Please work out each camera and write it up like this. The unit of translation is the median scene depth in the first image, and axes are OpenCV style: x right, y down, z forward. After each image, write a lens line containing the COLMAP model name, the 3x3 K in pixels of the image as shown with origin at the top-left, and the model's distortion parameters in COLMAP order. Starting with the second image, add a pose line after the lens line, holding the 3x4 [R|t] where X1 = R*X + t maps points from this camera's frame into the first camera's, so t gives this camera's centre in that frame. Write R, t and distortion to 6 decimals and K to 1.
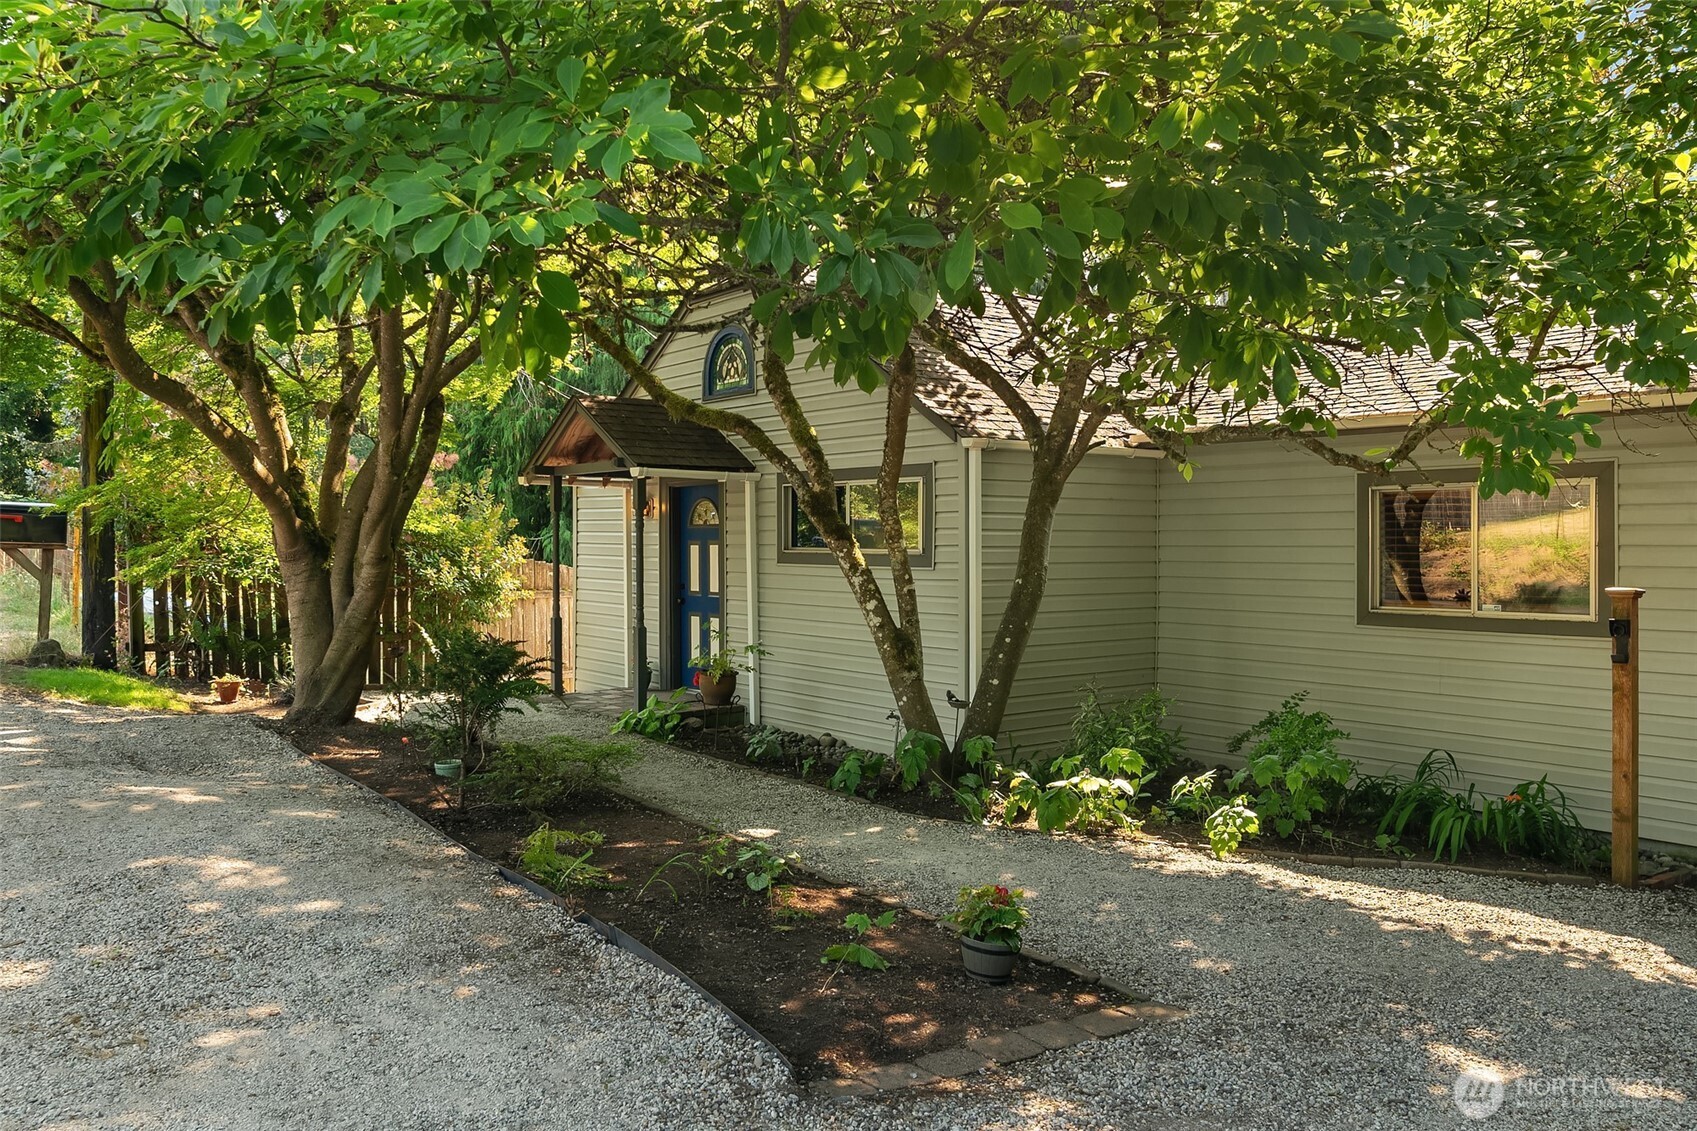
lens RADIAL K [[1251.0, 0, 850.9], [0, 1251.0, 559.0], [0, 0, 1]] dist [0.007033, -0.003176]
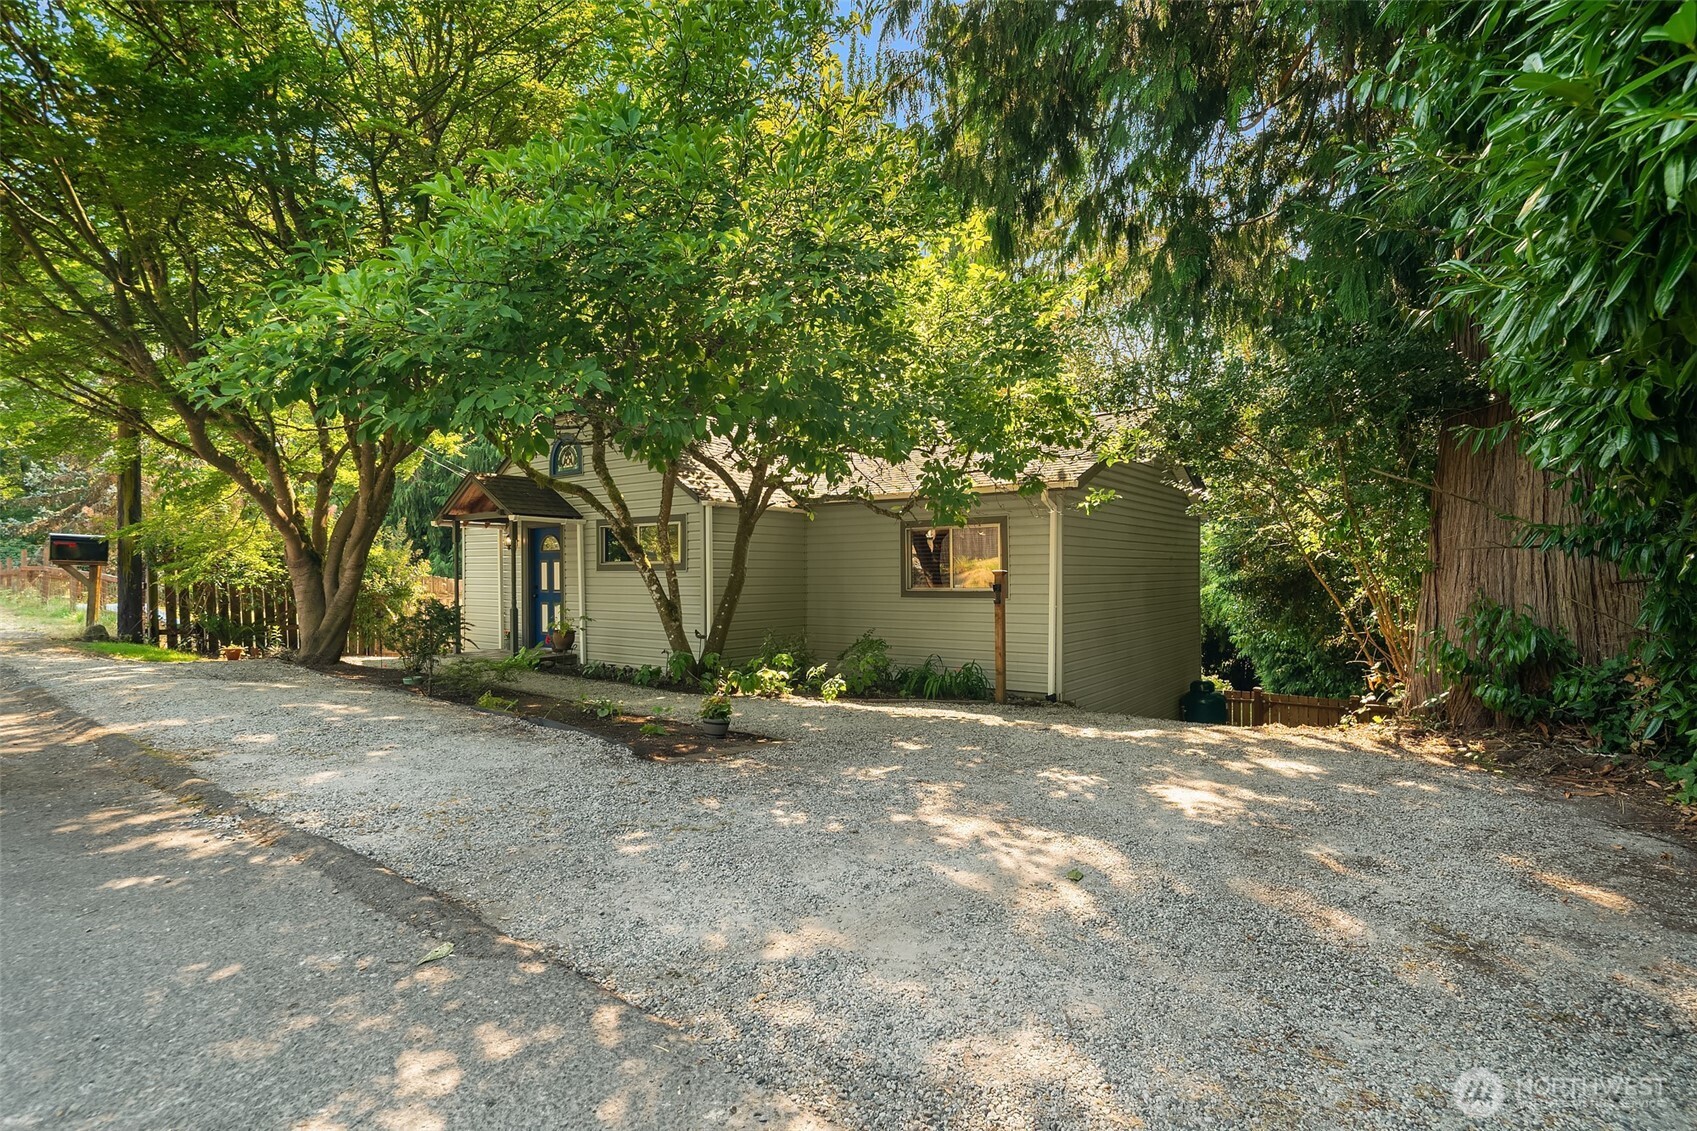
lens RADIAL K [[898.7, 0, 829.3], [0, 898.7, 599.1], [0, 0, 1]] dist [0.004593, 0.000724]
pose [[0.973977, -0.006095, 0.226567, -0.032828], [0.006062, 0.999981, 0.000842, 0.052740], [-0.226568, 0.000553, 0.973995, -0.367389]]
